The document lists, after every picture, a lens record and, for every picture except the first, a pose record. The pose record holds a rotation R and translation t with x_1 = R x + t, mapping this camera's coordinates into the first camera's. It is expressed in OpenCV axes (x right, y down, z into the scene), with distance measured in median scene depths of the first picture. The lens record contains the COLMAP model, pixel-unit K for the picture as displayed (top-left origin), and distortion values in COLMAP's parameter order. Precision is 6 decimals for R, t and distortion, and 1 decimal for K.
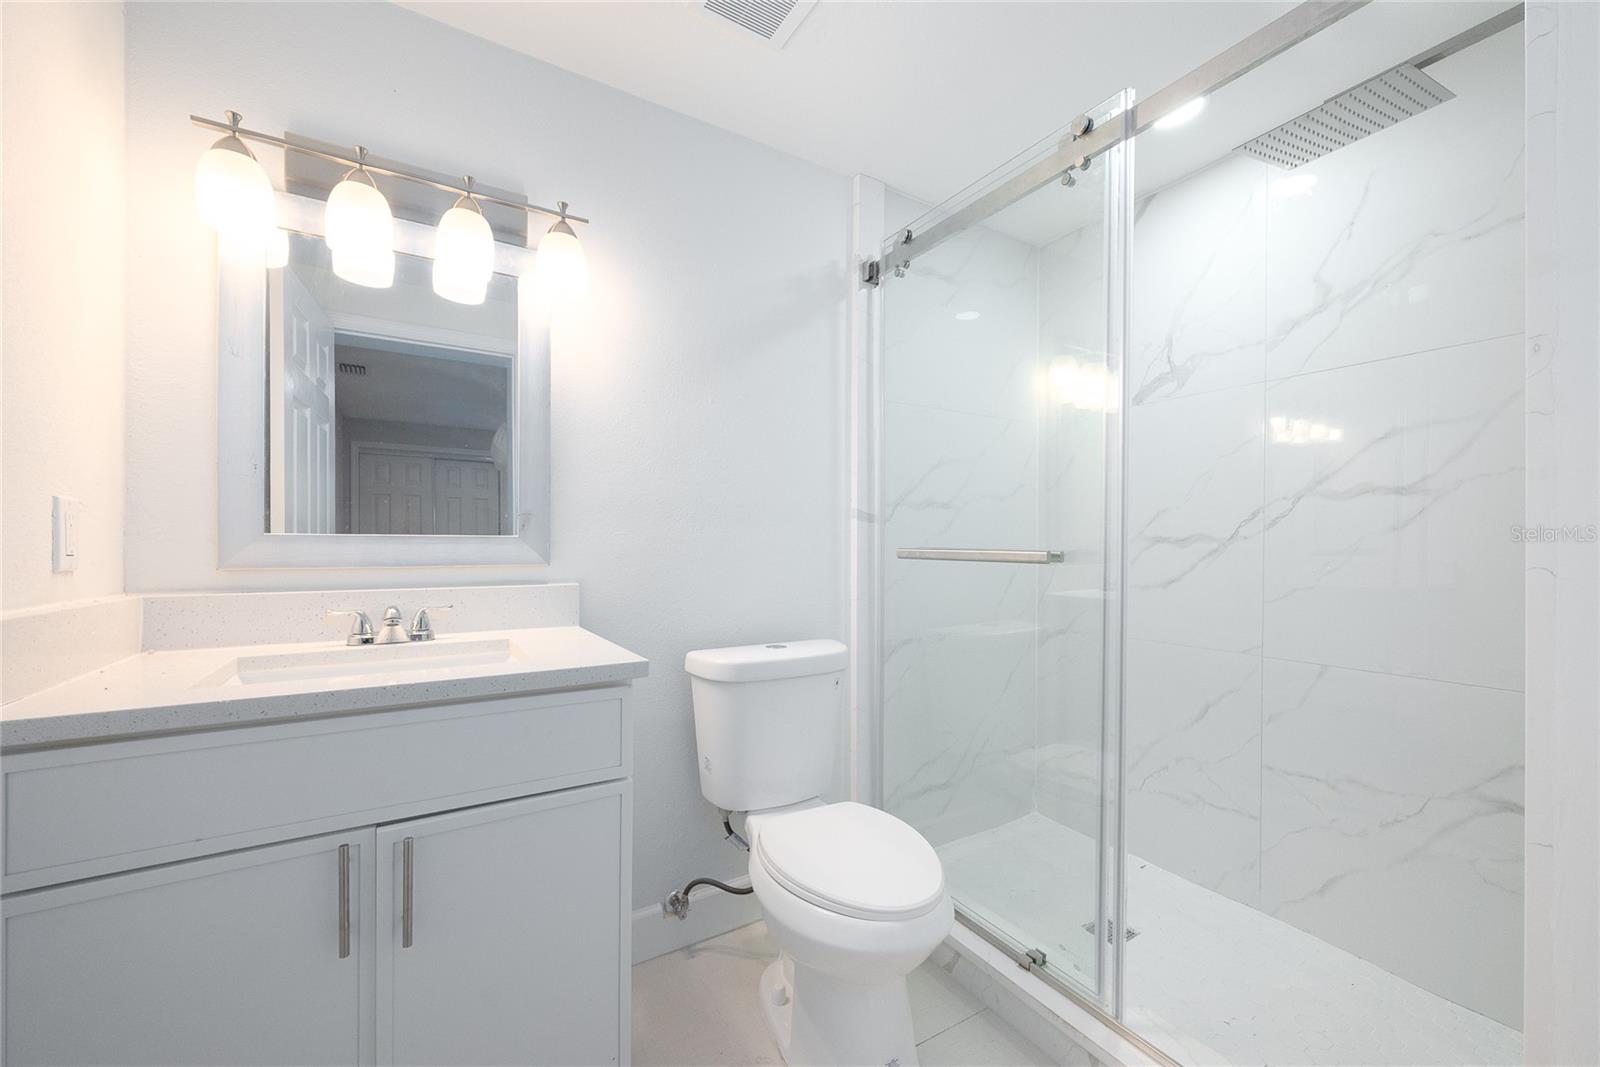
lens RADIAL K [[649.1, 0, 840.2], [0, 649.1, 541.2], [0, 0, 1]] dist [-0.002994, -0.000346]
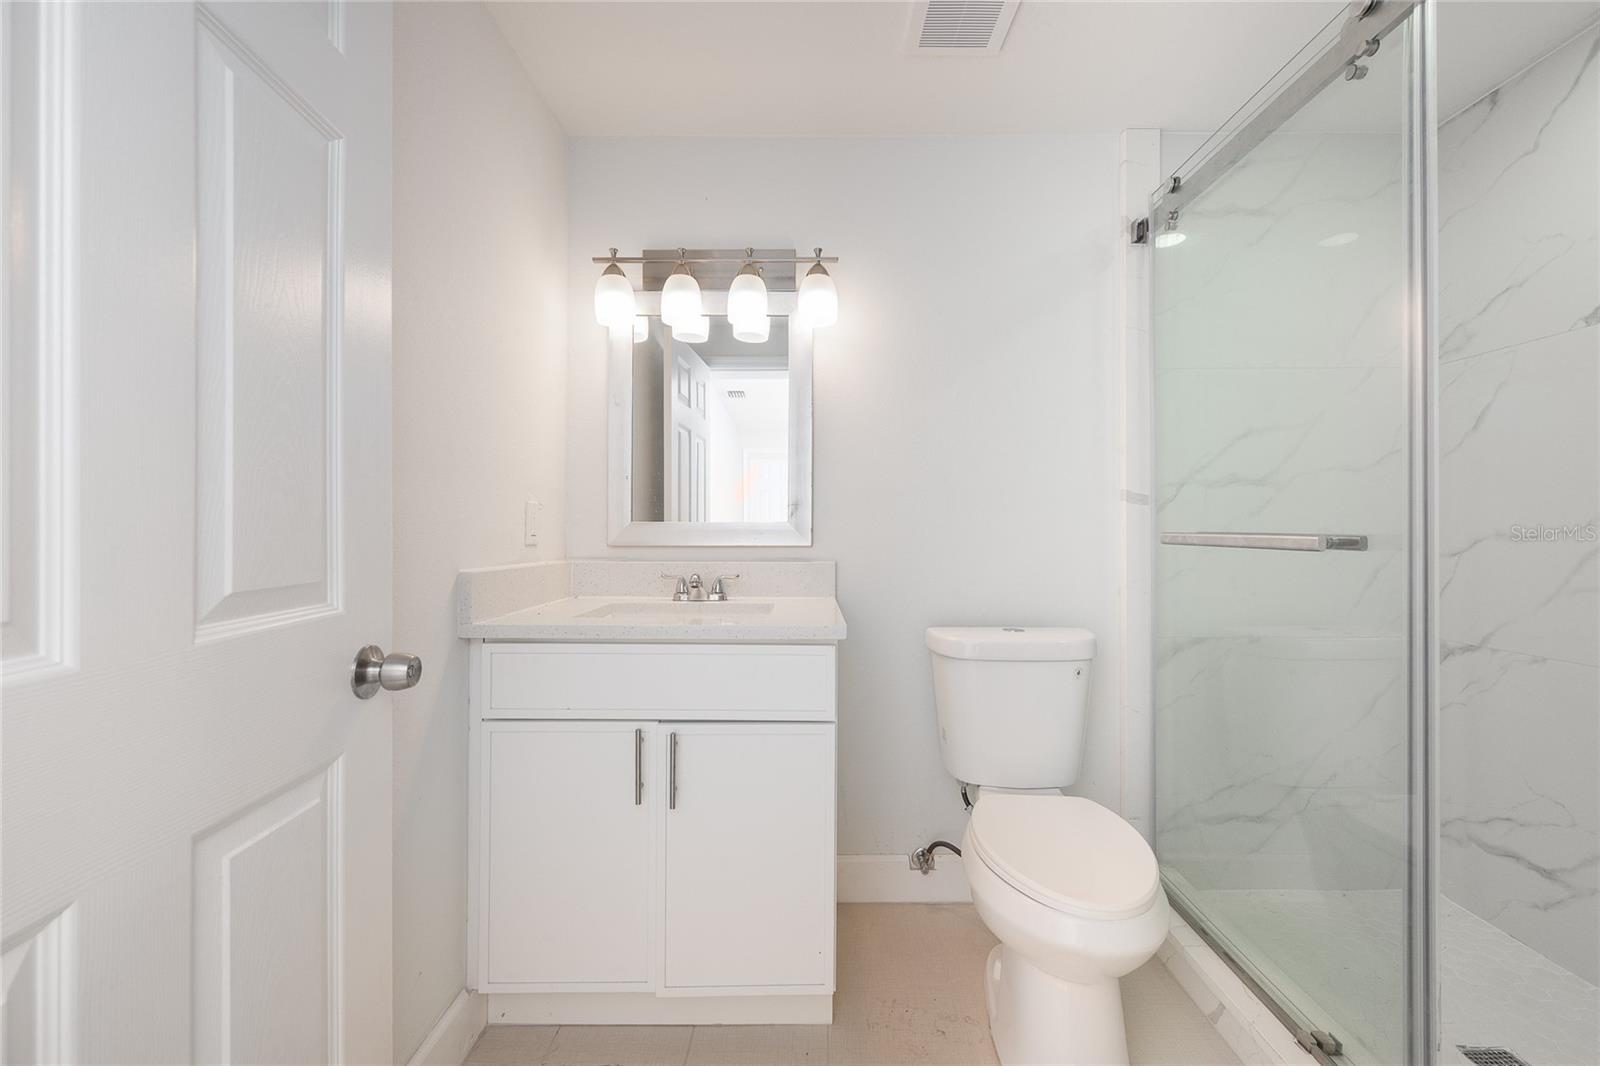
lens RADIAL K [[650.5, 0, 803.7], [0, 650.5, 518.5], [0, 0, 1]] dist [-0.010513, -0.000391]
pose [[0.836172, -0.011664, -0.548343, 0.212954], [0.004185, 0.999880, -0.014887, 0.002840], [0.548451, 0.010153, 0.836121, -0.029159]]
